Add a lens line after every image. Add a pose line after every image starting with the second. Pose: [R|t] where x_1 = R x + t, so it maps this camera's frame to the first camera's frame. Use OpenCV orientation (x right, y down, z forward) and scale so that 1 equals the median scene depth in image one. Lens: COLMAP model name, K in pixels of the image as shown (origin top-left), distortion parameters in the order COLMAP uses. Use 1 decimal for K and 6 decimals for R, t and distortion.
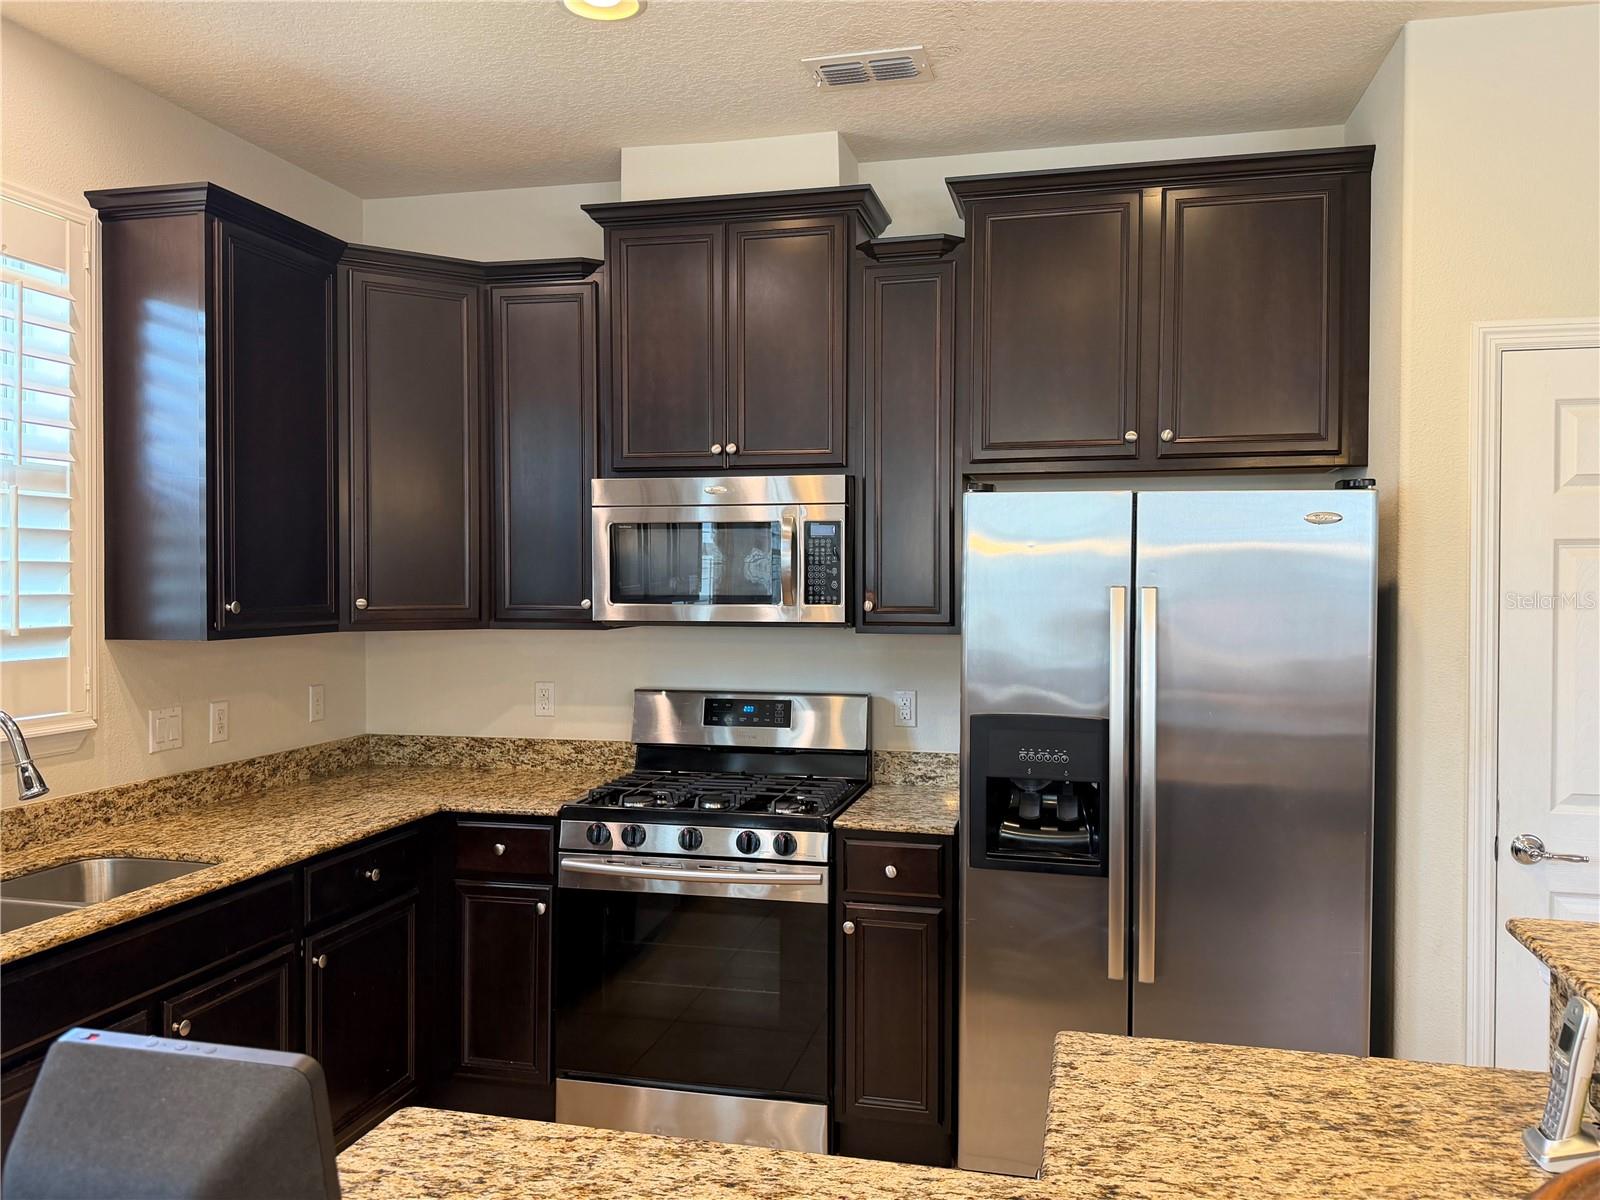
lens RADIAL K [[1240.7, 0, 806.6], [0, 1240.7, 595.2], [0, 0, 1]] dist [0.067816, -0.072923]
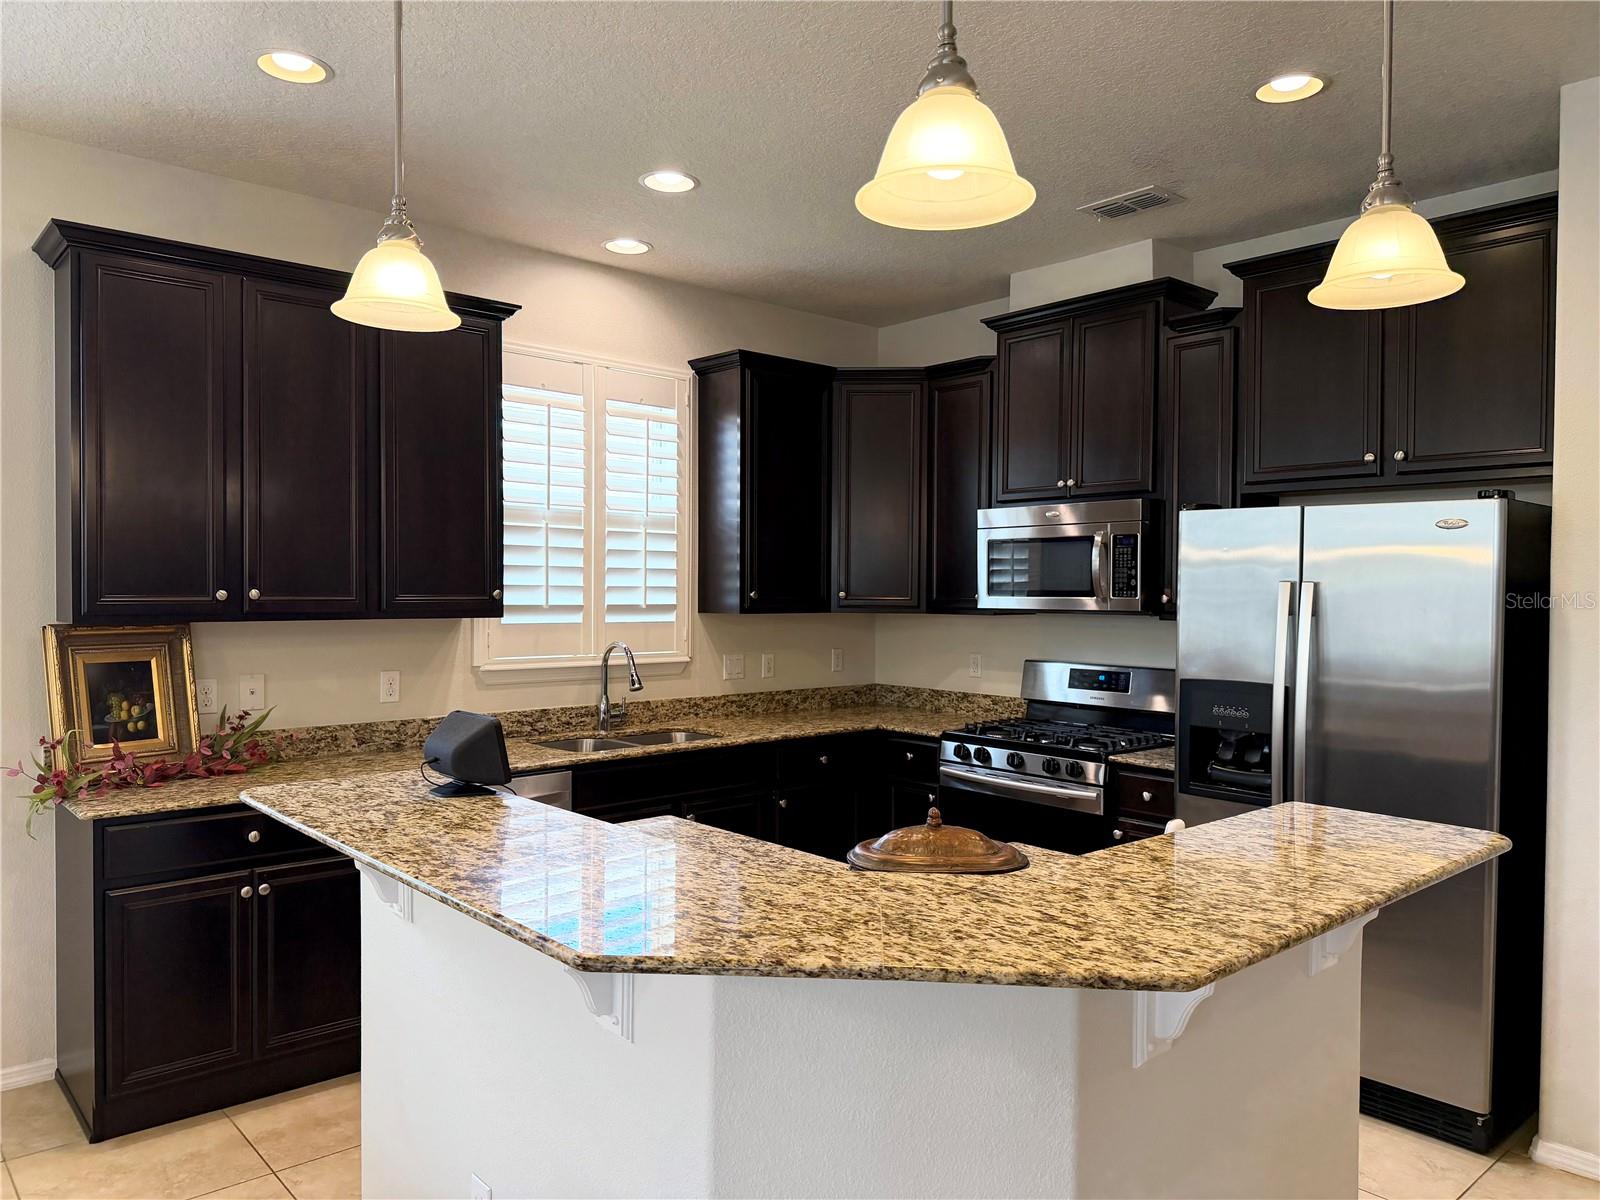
lens RADIAL K [[1120.9, 0, 793.2], [0, 1120.9, 599.1], [0, 0, 1]] dist [0.060094, -0.062517]
pose [[0.818998, 0.009543, -0.573717, 0.422306], [-0.012179, 0.999926, -0.000753, 0.014758], [0.573667, 0.007604, 0.819054, -0.198581]]
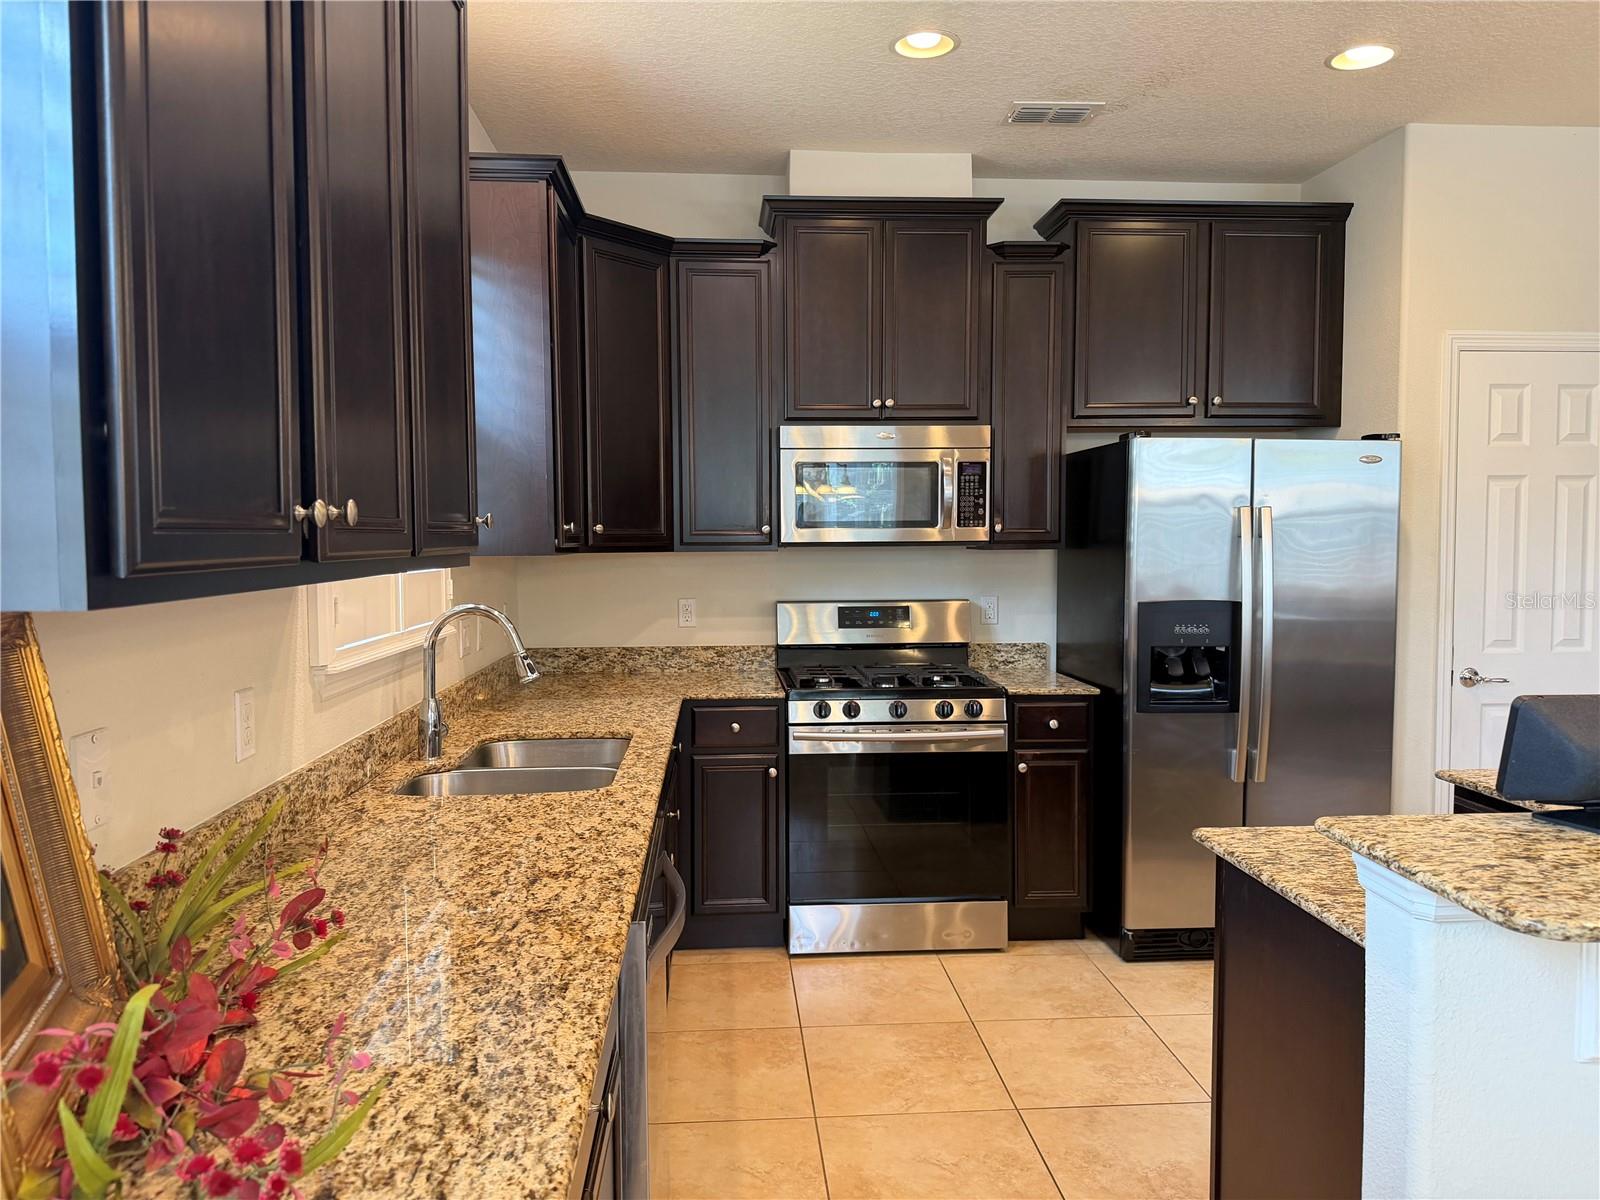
lens RADIAL K [[1120.9, 0, 796.4], [0, 1120.9, 593.7], [0, 0, 1]] dist [0.060094, -0.062517]
pose [[0.955224, -0.021976, 0.295067, -0.514520], [0.011013, 0.999188, 0.038763, 0.030244], [-0.295680, -0.033778, 0.954690, -0.062431]]
